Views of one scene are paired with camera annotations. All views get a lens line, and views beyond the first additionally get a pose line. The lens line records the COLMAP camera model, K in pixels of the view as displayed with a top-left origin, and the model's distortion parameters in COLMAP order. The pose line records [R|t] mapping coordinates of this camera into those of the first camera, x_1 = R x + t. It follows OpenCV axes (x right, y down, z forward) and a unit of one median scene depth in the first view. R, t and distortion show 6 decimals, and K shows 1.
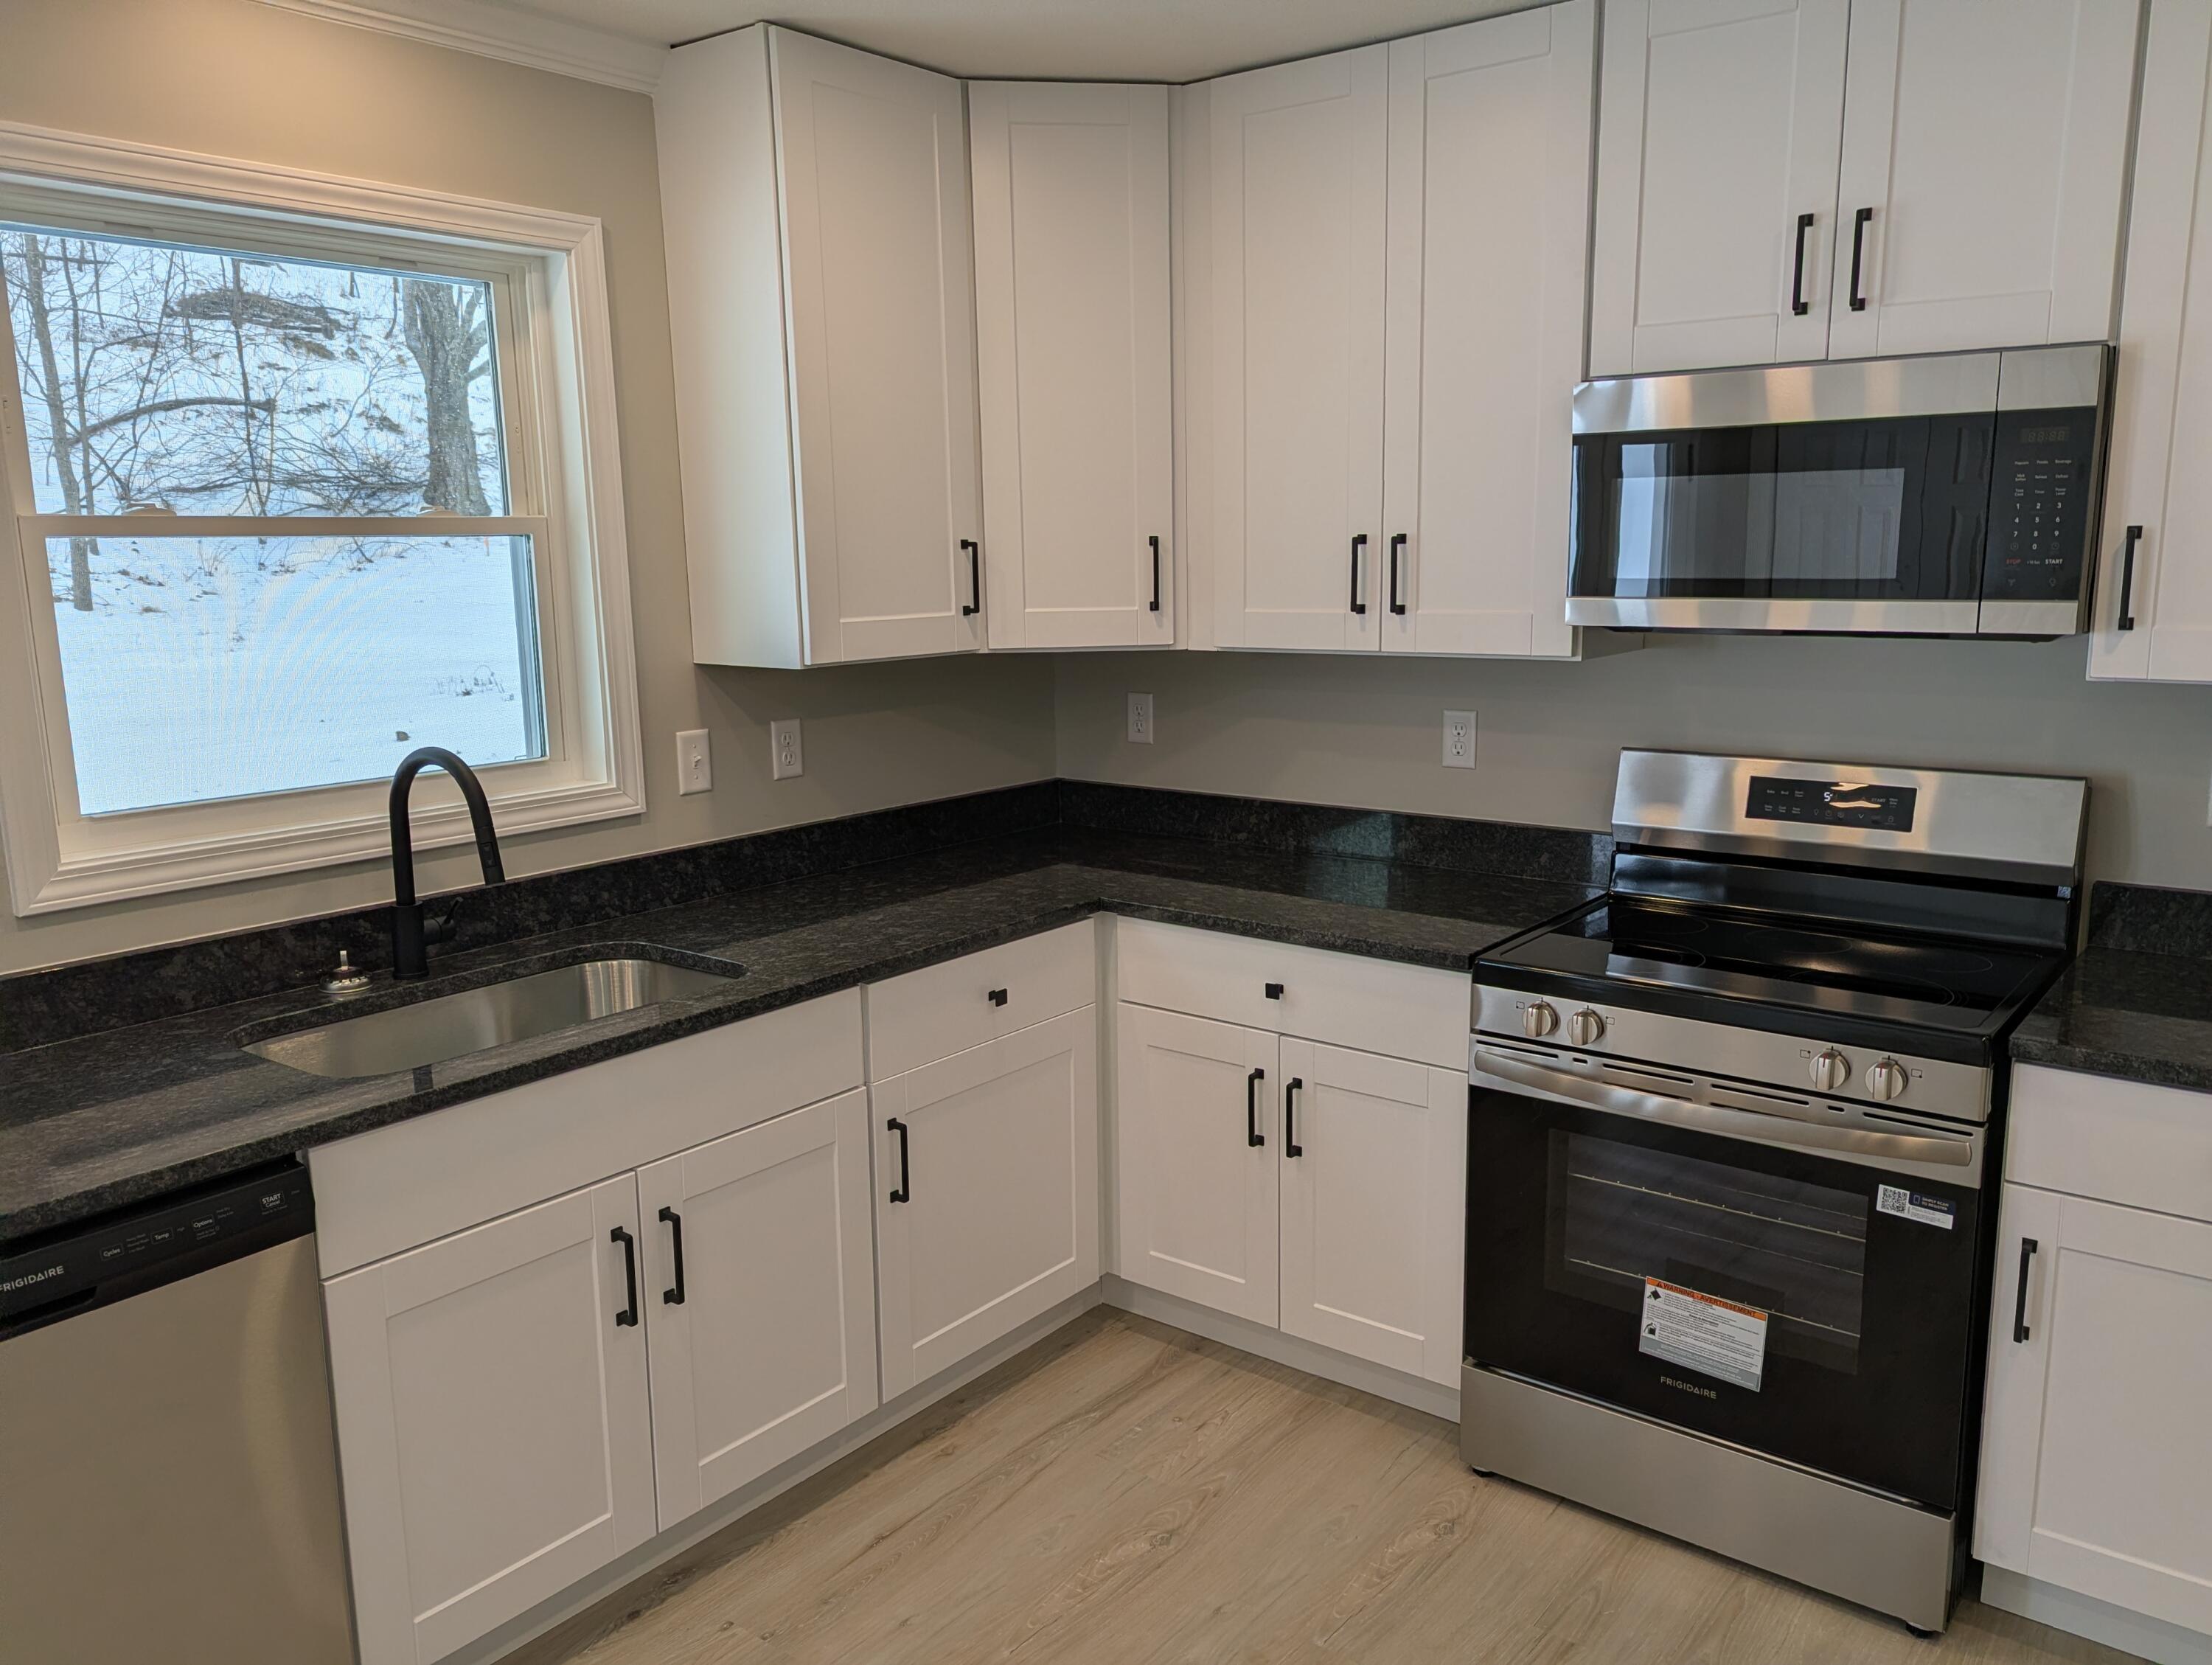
lens RADIAL K [[1669.5, 0, 1133.6], [0, 1669.5, 847.5], [0, 0, 1]] dist [0.072879, -0.076487]
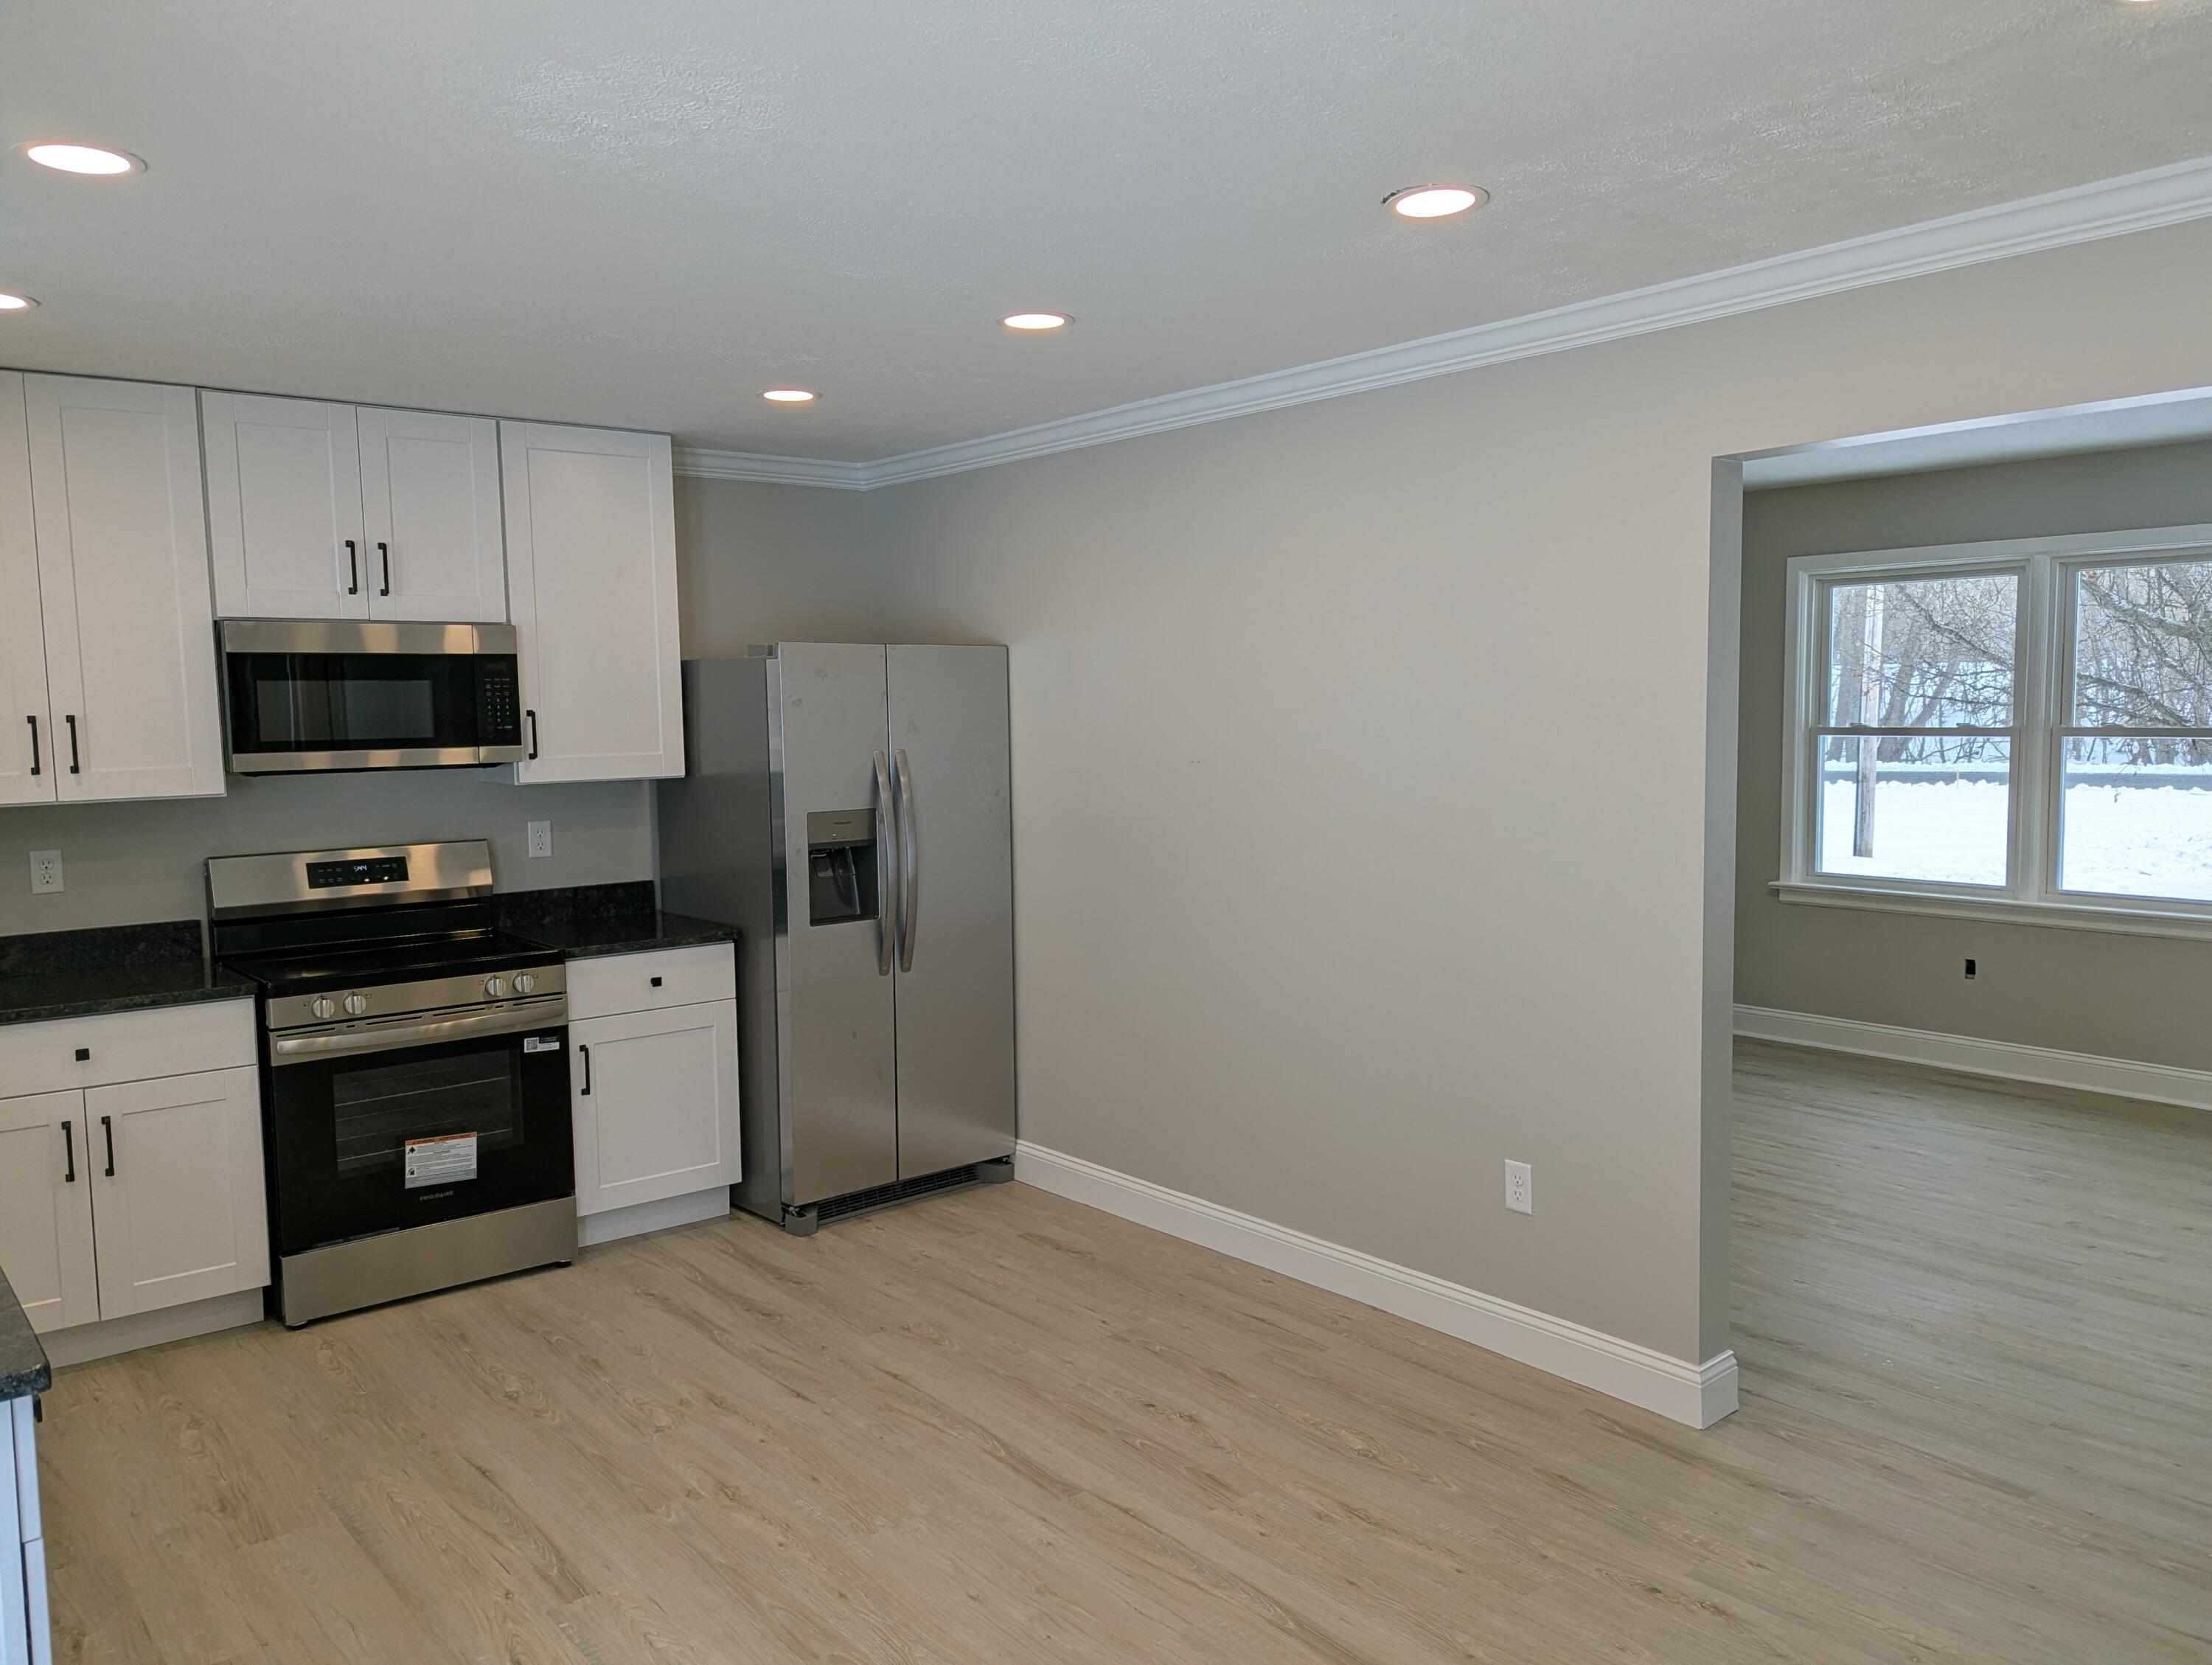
lens RADIAL K [[1669.5, 0, 1116.1], [0, 1669.5, 852.7], [0, 0, 1]] dist [0.072879, -0.076487]
pose [[0.229837, -0.081007, 0.969852, -1.078059], [0.193608, 0.980418, 0.036008, 0.041906], [-0.953777, 0.179495, 0.241020, -0.139768]]
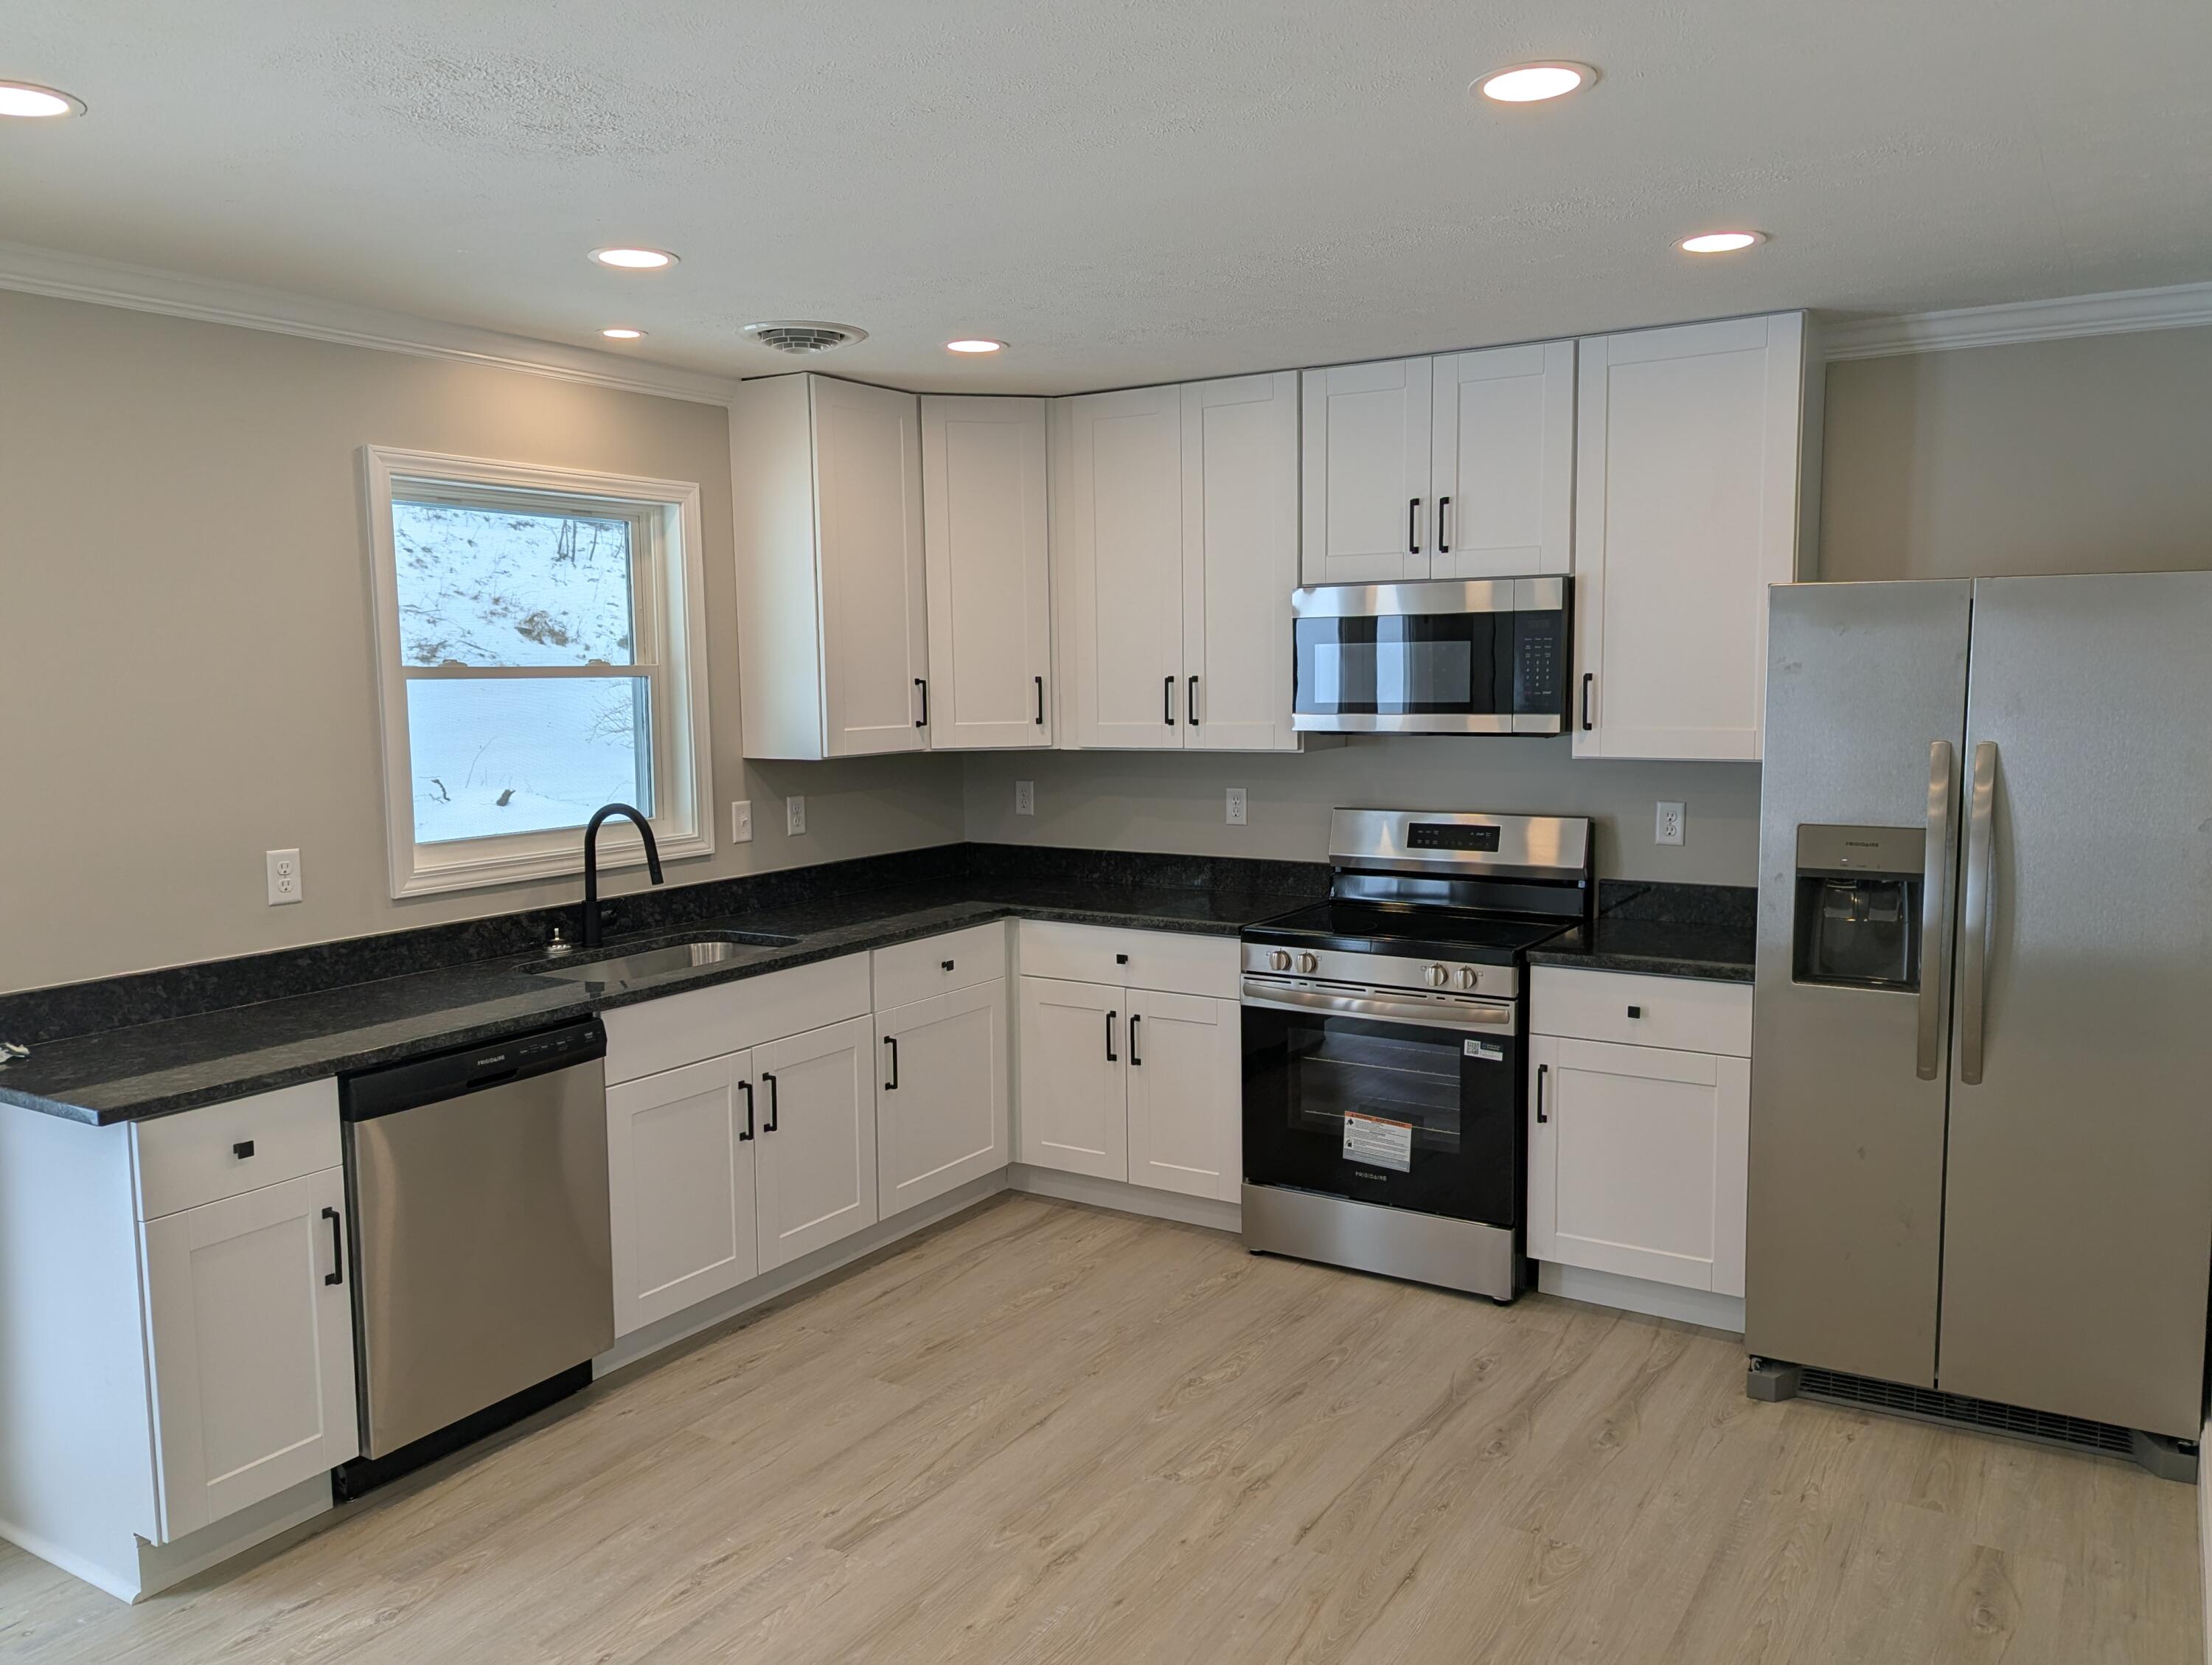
lens RADIAL K [[1669.5, 0, 1099.1], [0, 1669.5, 843.1], [0, 0, 1]] dist [0.072879, -0.076487]
pose [[0.996322, -0.008807, 0.085235, -0.076104], [0.015571, 0.996751, -0.079022, 0.106670], [-0.084262, 0.080058, 0.993222, -0.618282]]
